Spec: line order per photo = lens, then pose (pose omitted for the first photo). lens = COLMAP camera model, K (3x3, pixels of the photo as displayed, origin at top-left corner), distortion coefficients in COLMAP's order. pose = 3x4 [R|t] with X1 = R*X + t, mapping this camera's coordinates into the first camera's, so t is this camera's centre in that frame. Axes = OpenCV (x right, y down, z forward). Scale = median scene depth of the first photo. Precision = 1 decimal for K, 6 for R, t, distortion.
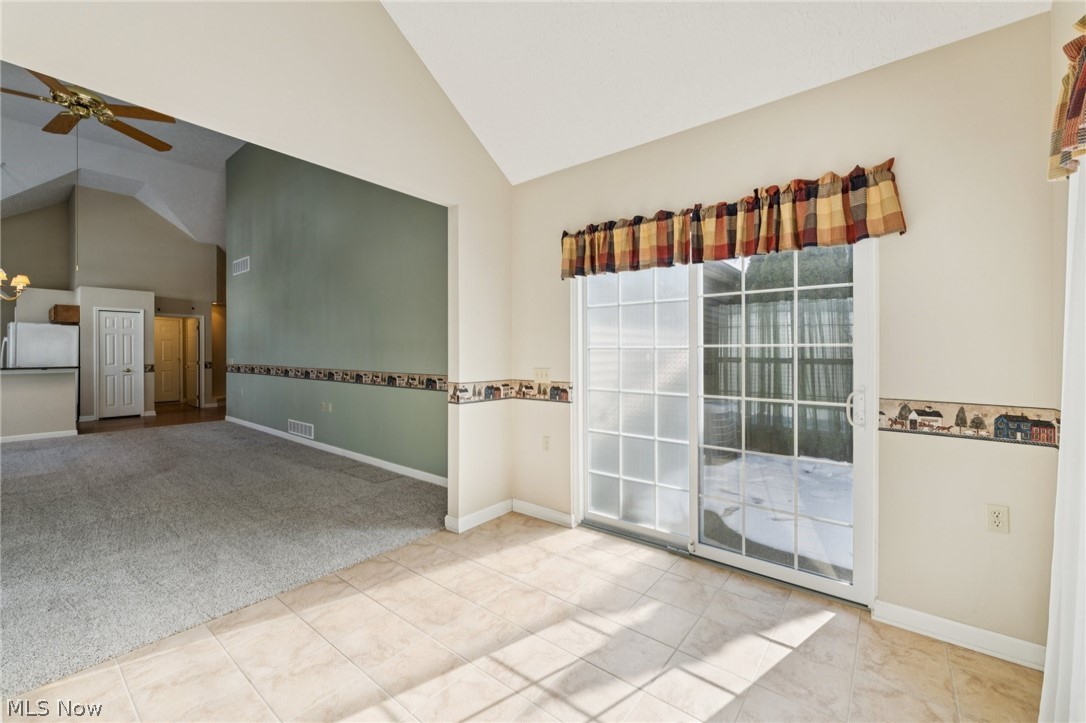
lens RADIAL K [[434.2, 0, 539.8], [0, 434.2, 354.2], [0, 0, 1]] dist [-0.002053, -0.000199]
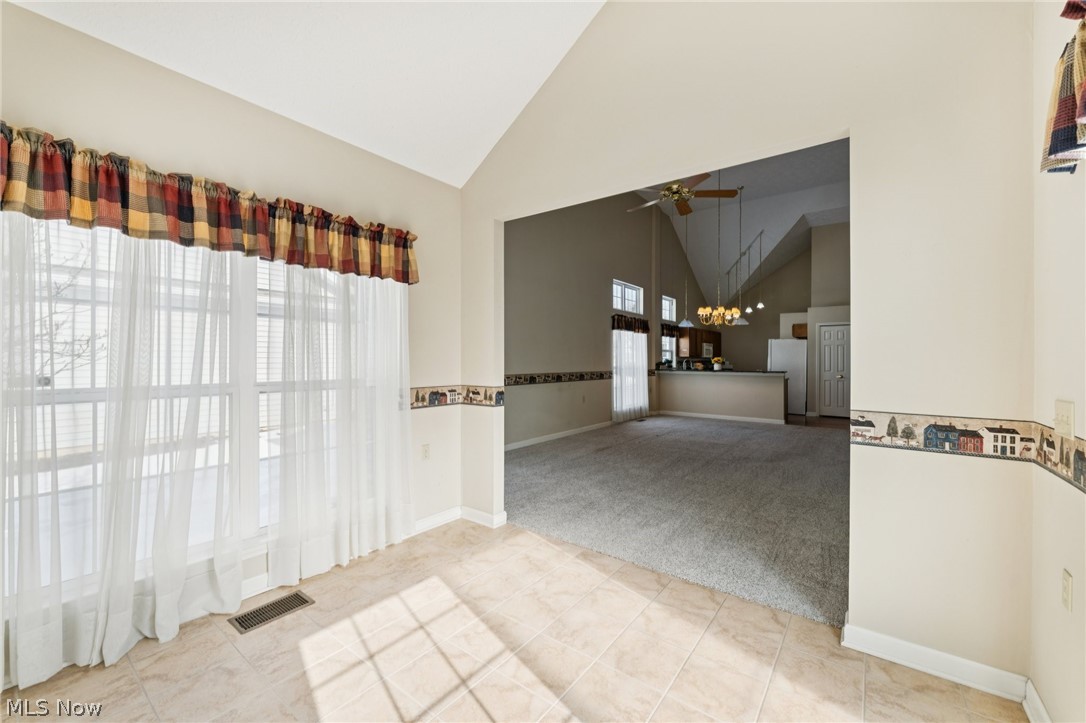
lens RADIAL K [[434.2, 0, 545.7], [0, 434.2, 355.4], [0, 0, 1]] dist [-0.002053, -0.000199]
pose [[0.032093, -0.009670, -0.999438, 0.635100], [-0.009045, 0.999909, -0.009965, 0.000970], [0.999444, 0.009360, 0.032003, 0.793200]]
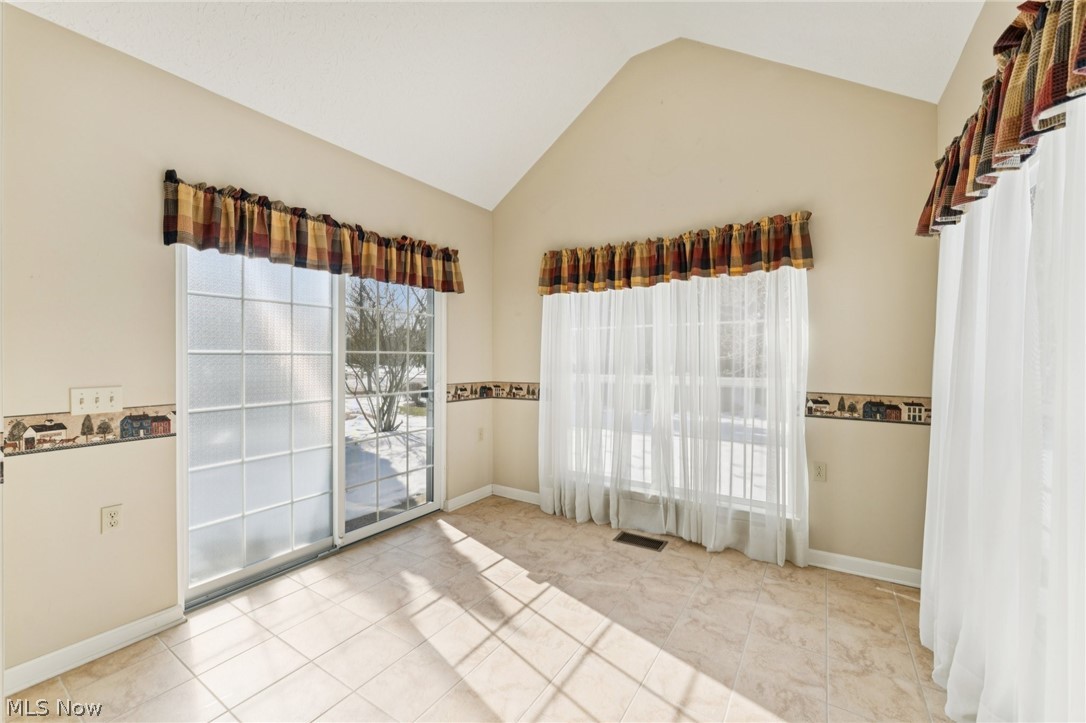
lens RADIAL K [[434.2, 0, 542.0], [0, 434.2, 363.1], [0, 0, 1]] dist [-0.002053, -0.000199]
pose [[-0.095550, -0.013073, 0.995339, -0.958396], [0.007938, 0.999872, 0.013895, -0.003034], [-0.995393, 0.009228, -0.095434, 0.772494]]
